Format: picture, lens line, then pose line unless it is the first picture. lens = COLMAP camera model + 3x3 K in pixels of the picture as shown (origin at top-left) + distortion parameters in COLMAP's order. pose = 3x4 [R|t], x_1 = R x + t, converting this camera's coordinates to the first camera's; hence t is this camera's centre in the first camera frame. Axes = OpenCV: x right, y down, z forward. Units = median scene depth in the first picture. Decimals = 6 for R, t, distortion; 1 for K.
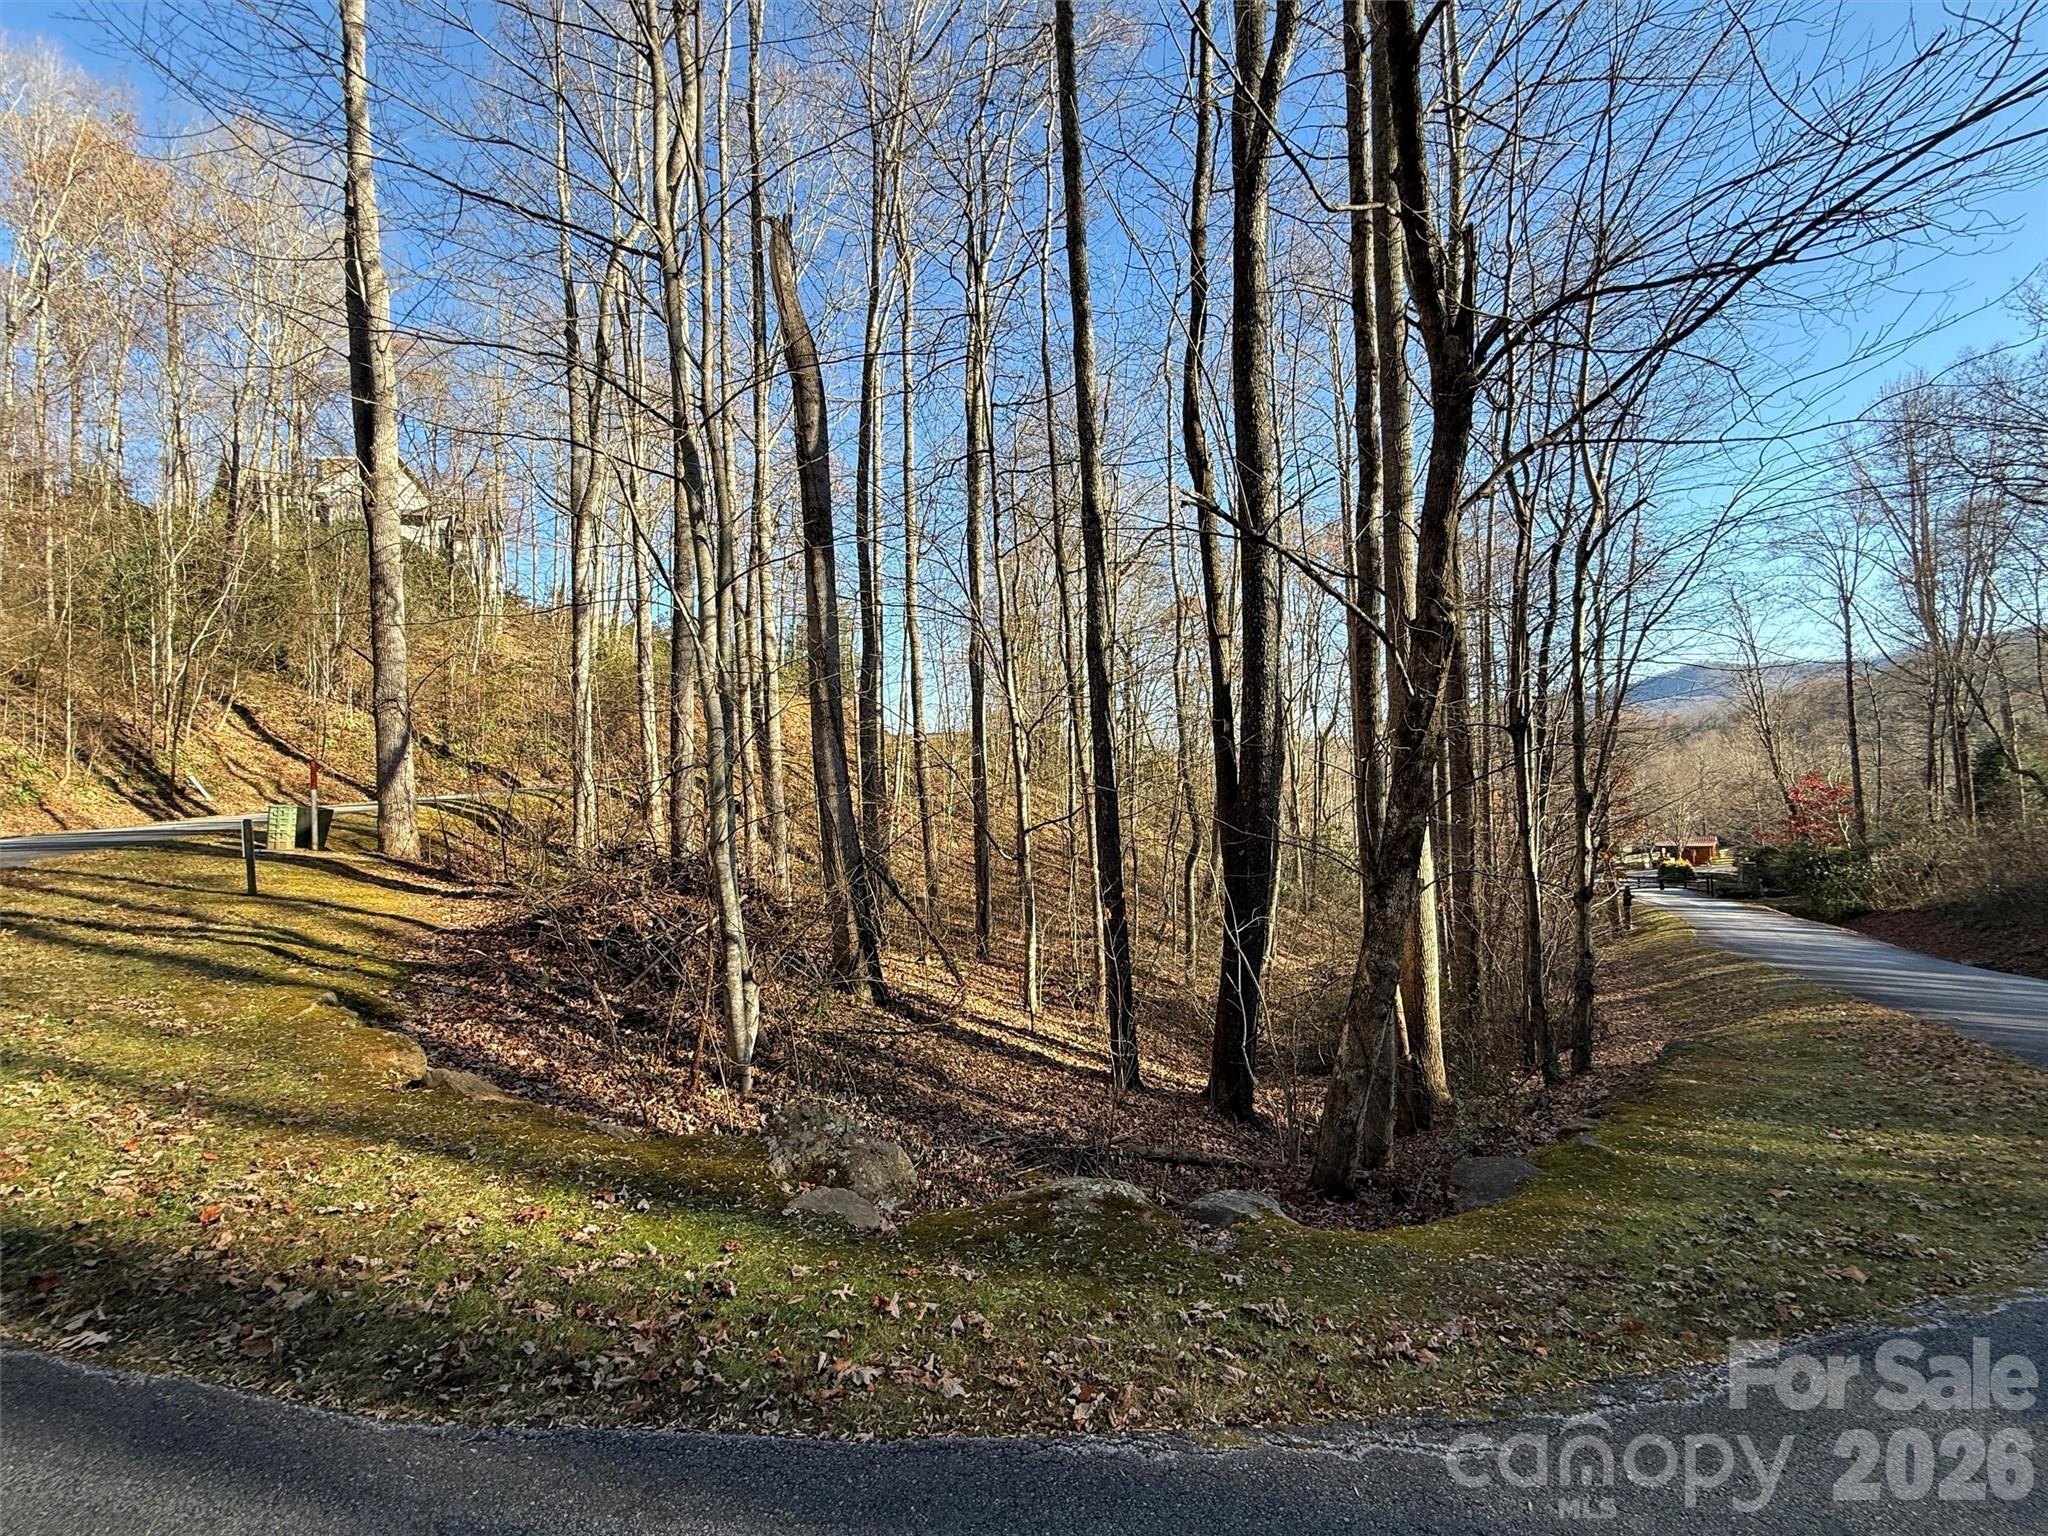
lens RADIAL K [[812.6, 0, 1024.0], [0, 812.6, 768.0], [0, 0, 1]] dist [-0.000995, -0.000413]
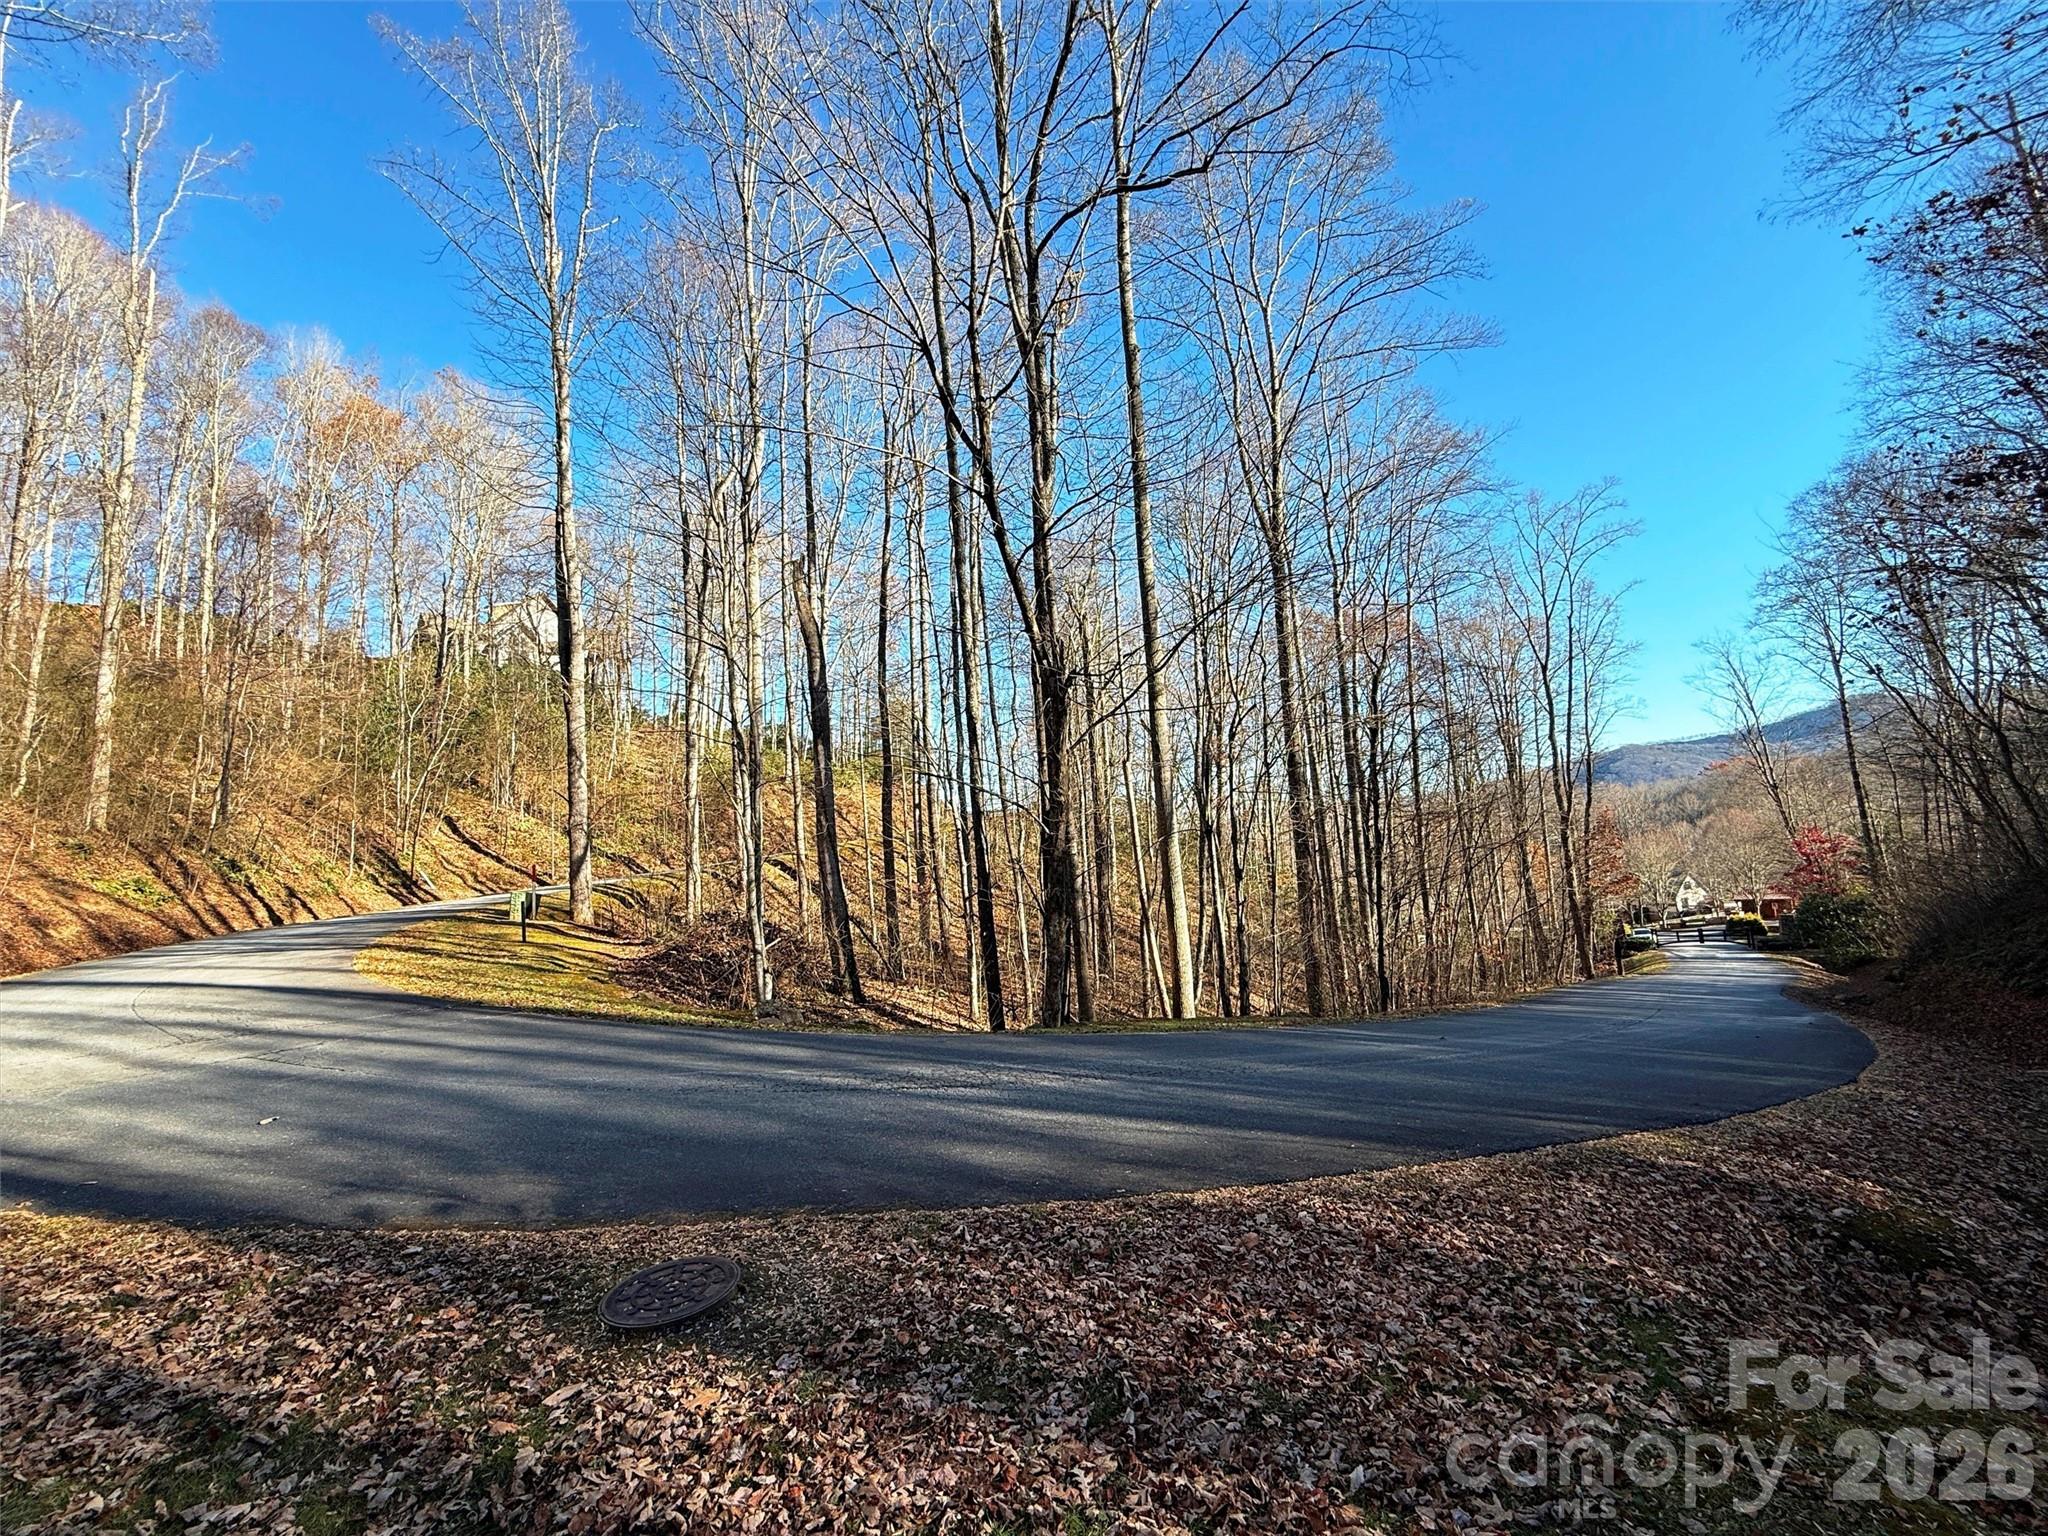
lens RADIAL K [[812.6, 0, 1024.0], [0, 812.6, 768.0], [0, 0, 1]] dist [-0.000995, -0.000413]
pose [[0.993370, -0.039344, -0.108015, 0.191140], [0.030242, 0.995952, -0.084648, -0.023662], [0.110908, 0.080820, 0.990539, -0.354142]]
